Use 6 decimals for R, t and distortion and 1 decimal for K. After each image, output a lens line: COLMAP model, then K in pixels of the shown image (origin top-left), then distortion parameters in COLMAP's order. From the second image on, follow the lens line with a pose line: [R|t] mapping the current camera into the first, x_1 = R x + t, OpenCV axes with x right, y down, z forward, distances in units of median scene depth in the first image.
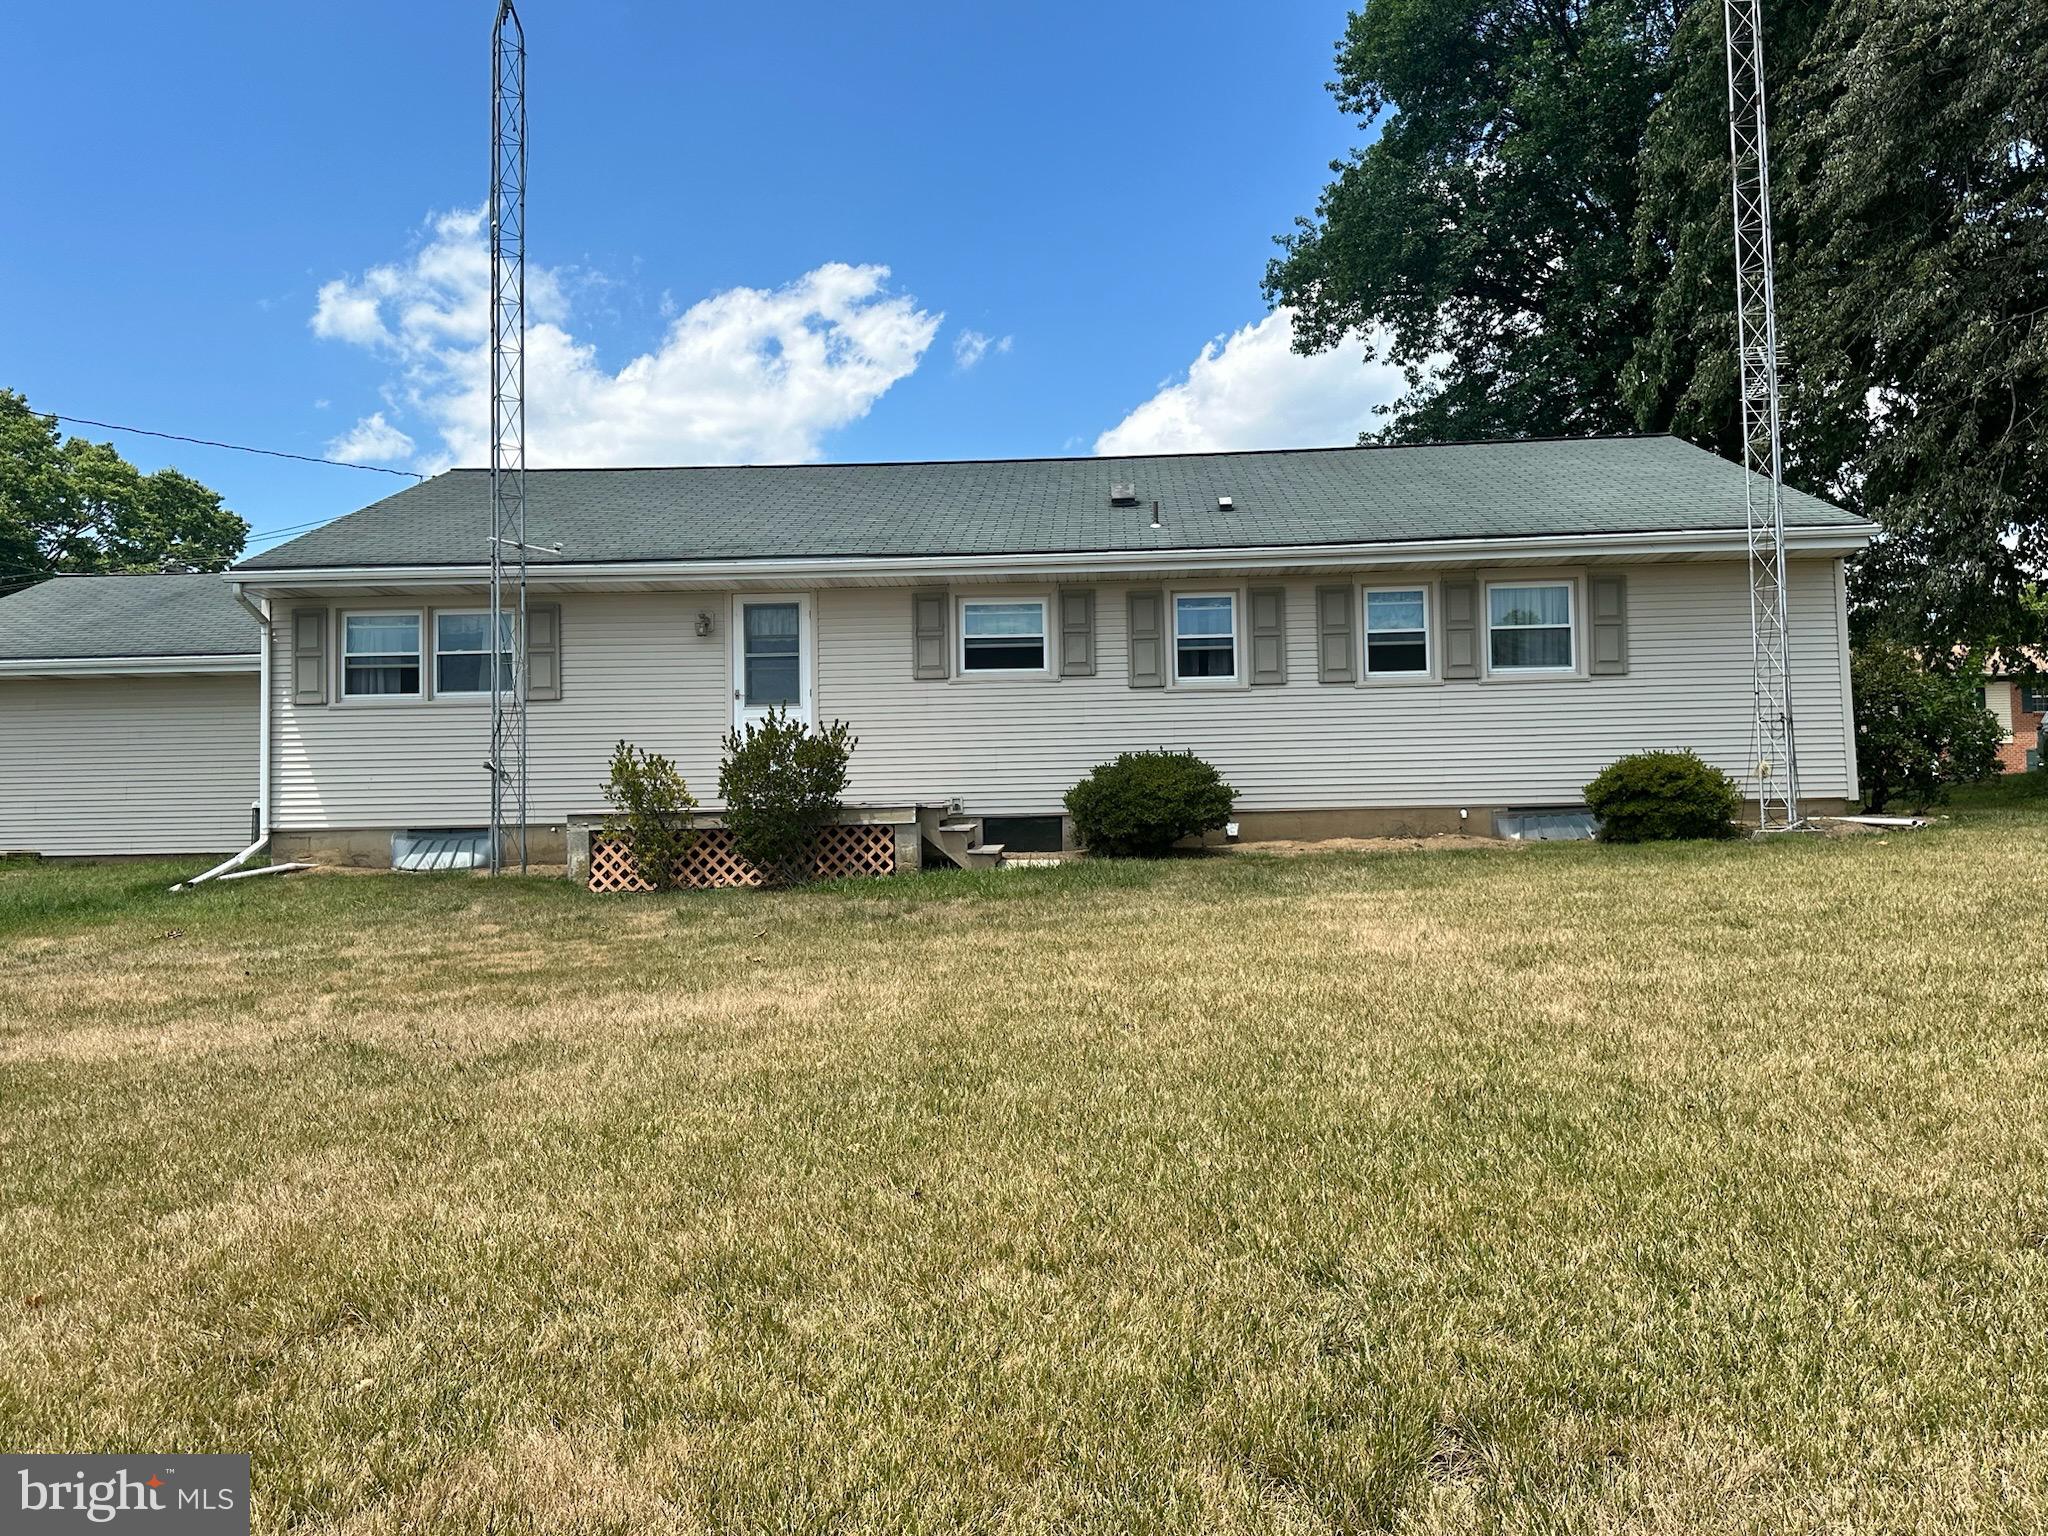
lens RADIAL K [[1599.3, 0, 1074.4], [0, 1599.3, 769.6], [0, 0, 1]] dist [0.168054, -0.146576]
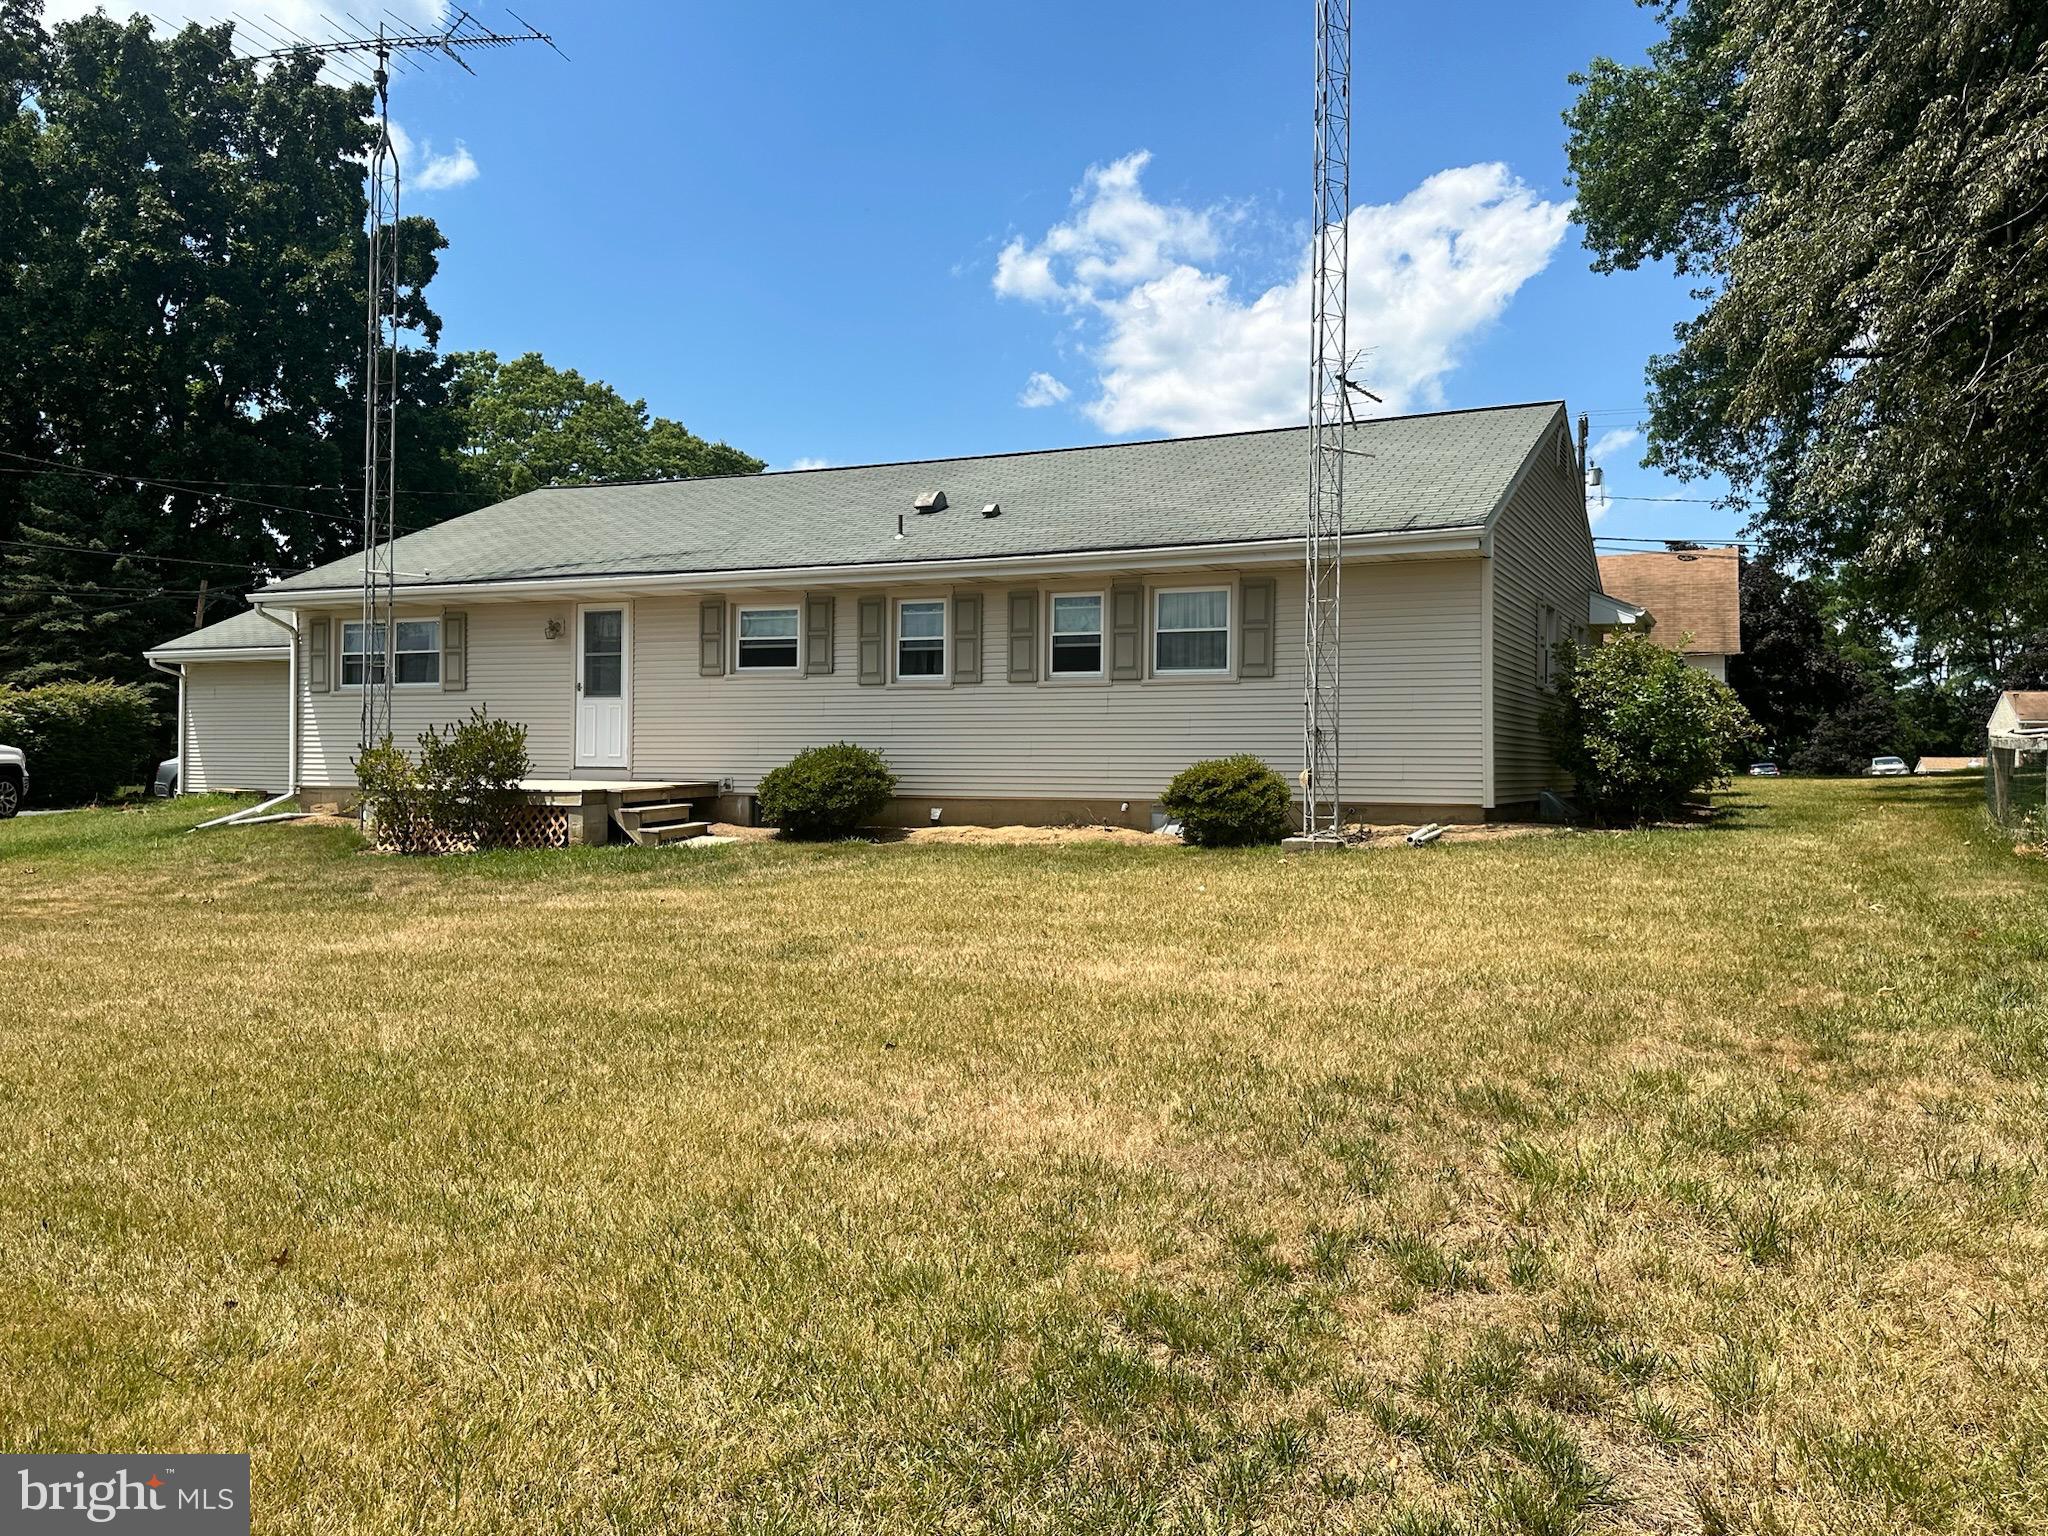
lens RADIAL K [[1599.3, 0, 1074.4], [0, 1599.3, 769.6], [0, 0, 1]] dist [0.168054, -0.146576]
pose [[0.925255, 0.026601, -0.378411, 0.601798], [-0.007994, 0.998684, 0.050658, -0.049890], [0.379261, -0.043846, 0.924250, 0.014555]]
